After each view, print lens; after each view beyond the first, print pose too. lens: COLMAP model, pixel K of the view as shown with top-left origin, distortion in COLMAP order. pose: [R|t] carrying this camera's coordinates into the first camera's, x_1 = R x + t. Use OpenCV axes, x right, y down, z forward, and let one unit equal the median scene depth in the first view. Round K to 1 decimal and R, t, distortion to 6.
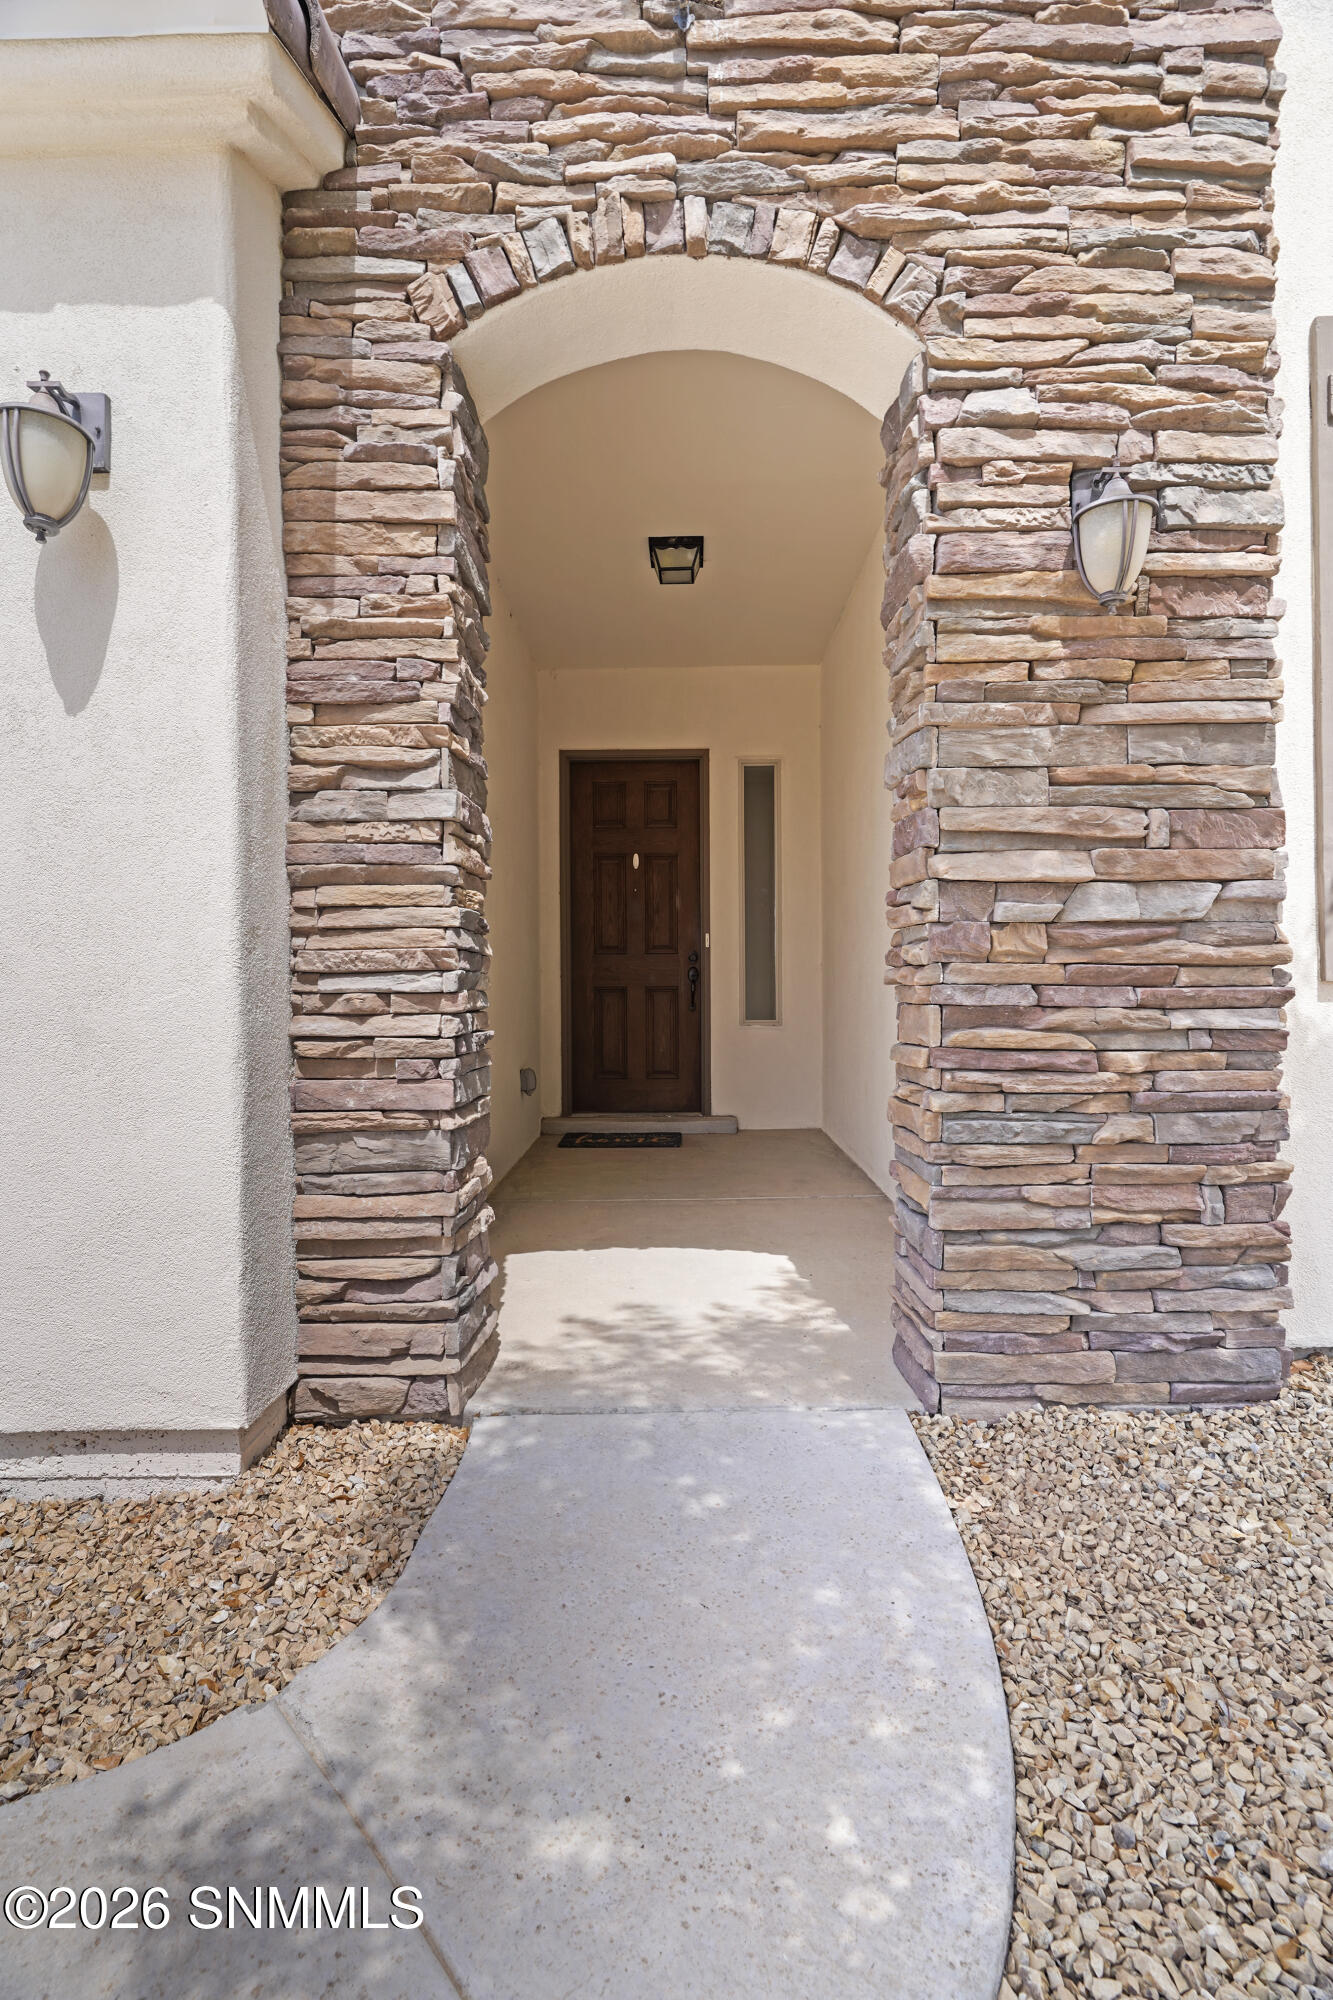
lens RADIAL K [[961.6, 0, 676.2], [0, 961.6, 970.9], [0, 0, 1]] dist [-0.010637, 0.000330]
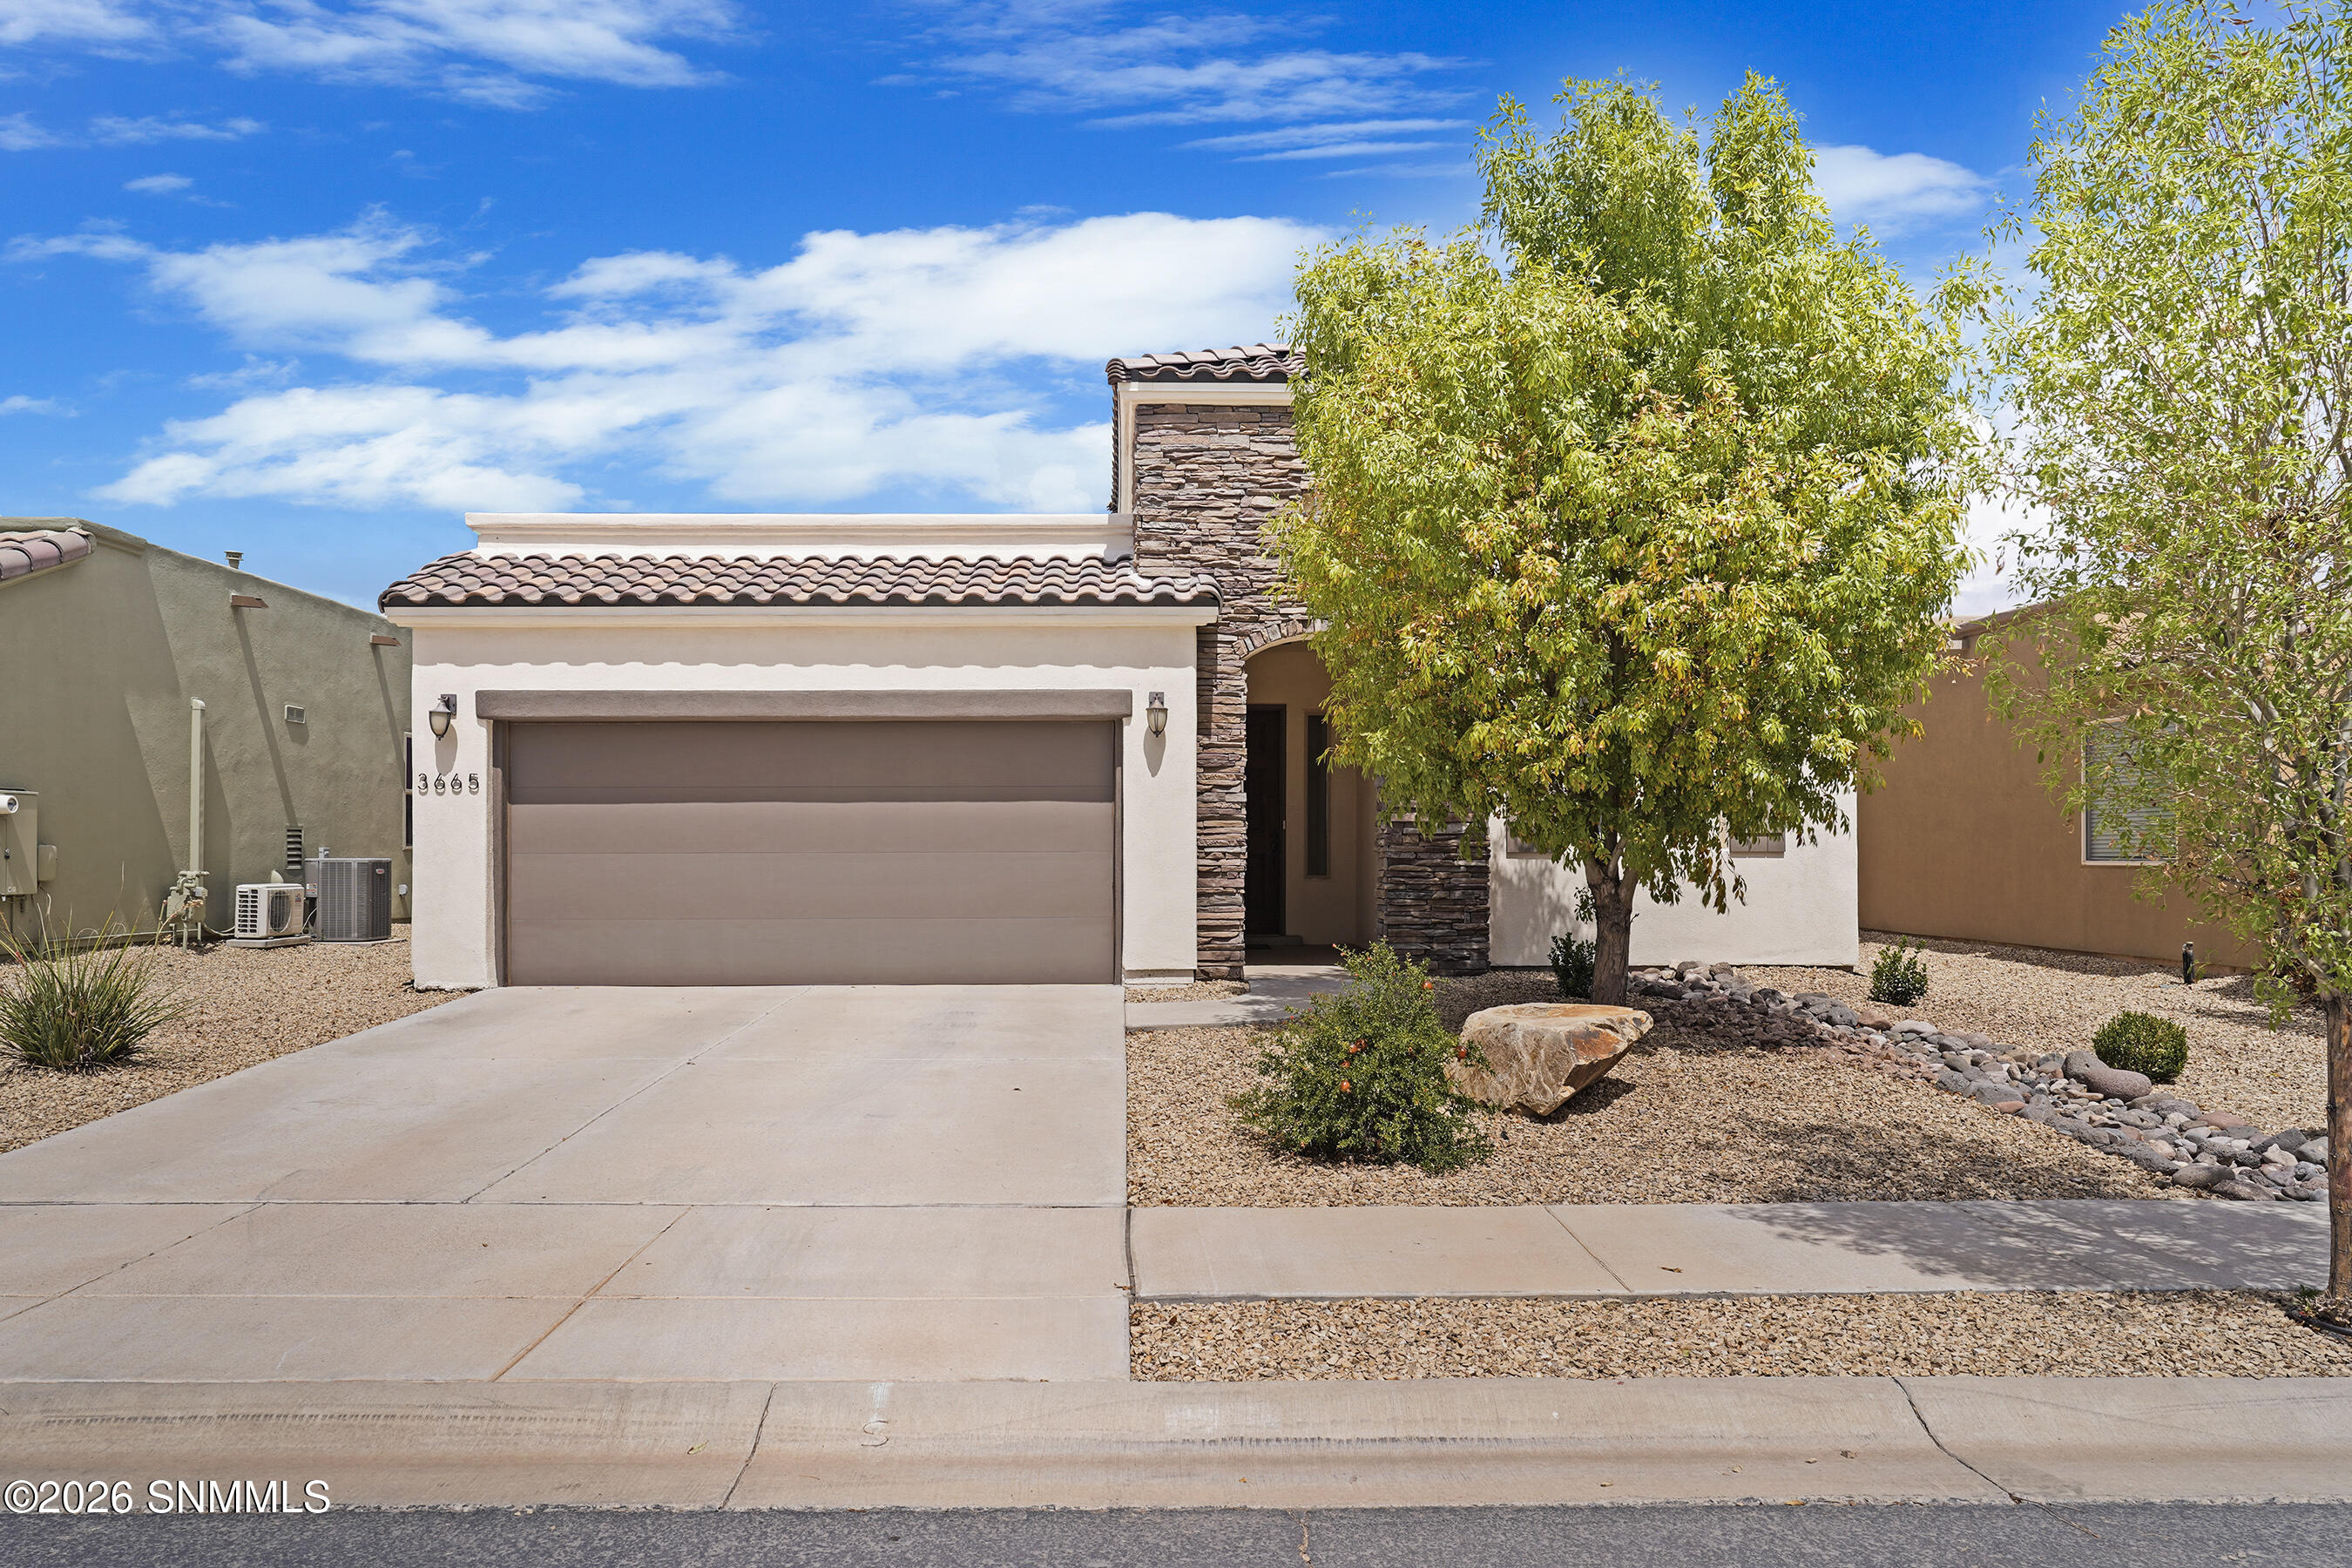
lens RADIAL K [[1547.9, 0, 1176.0], [0, 1547.9, 784.0], [0, 0, 1]] dist [0.000231, 0.000262]
pose [[0.999732, 0.012024, 0.019783, -0.585822], [-0.011547, 0.999643, -0.024082, -0.085756], [-0.020066, 0.023847, 0.999514, -4.479278]]
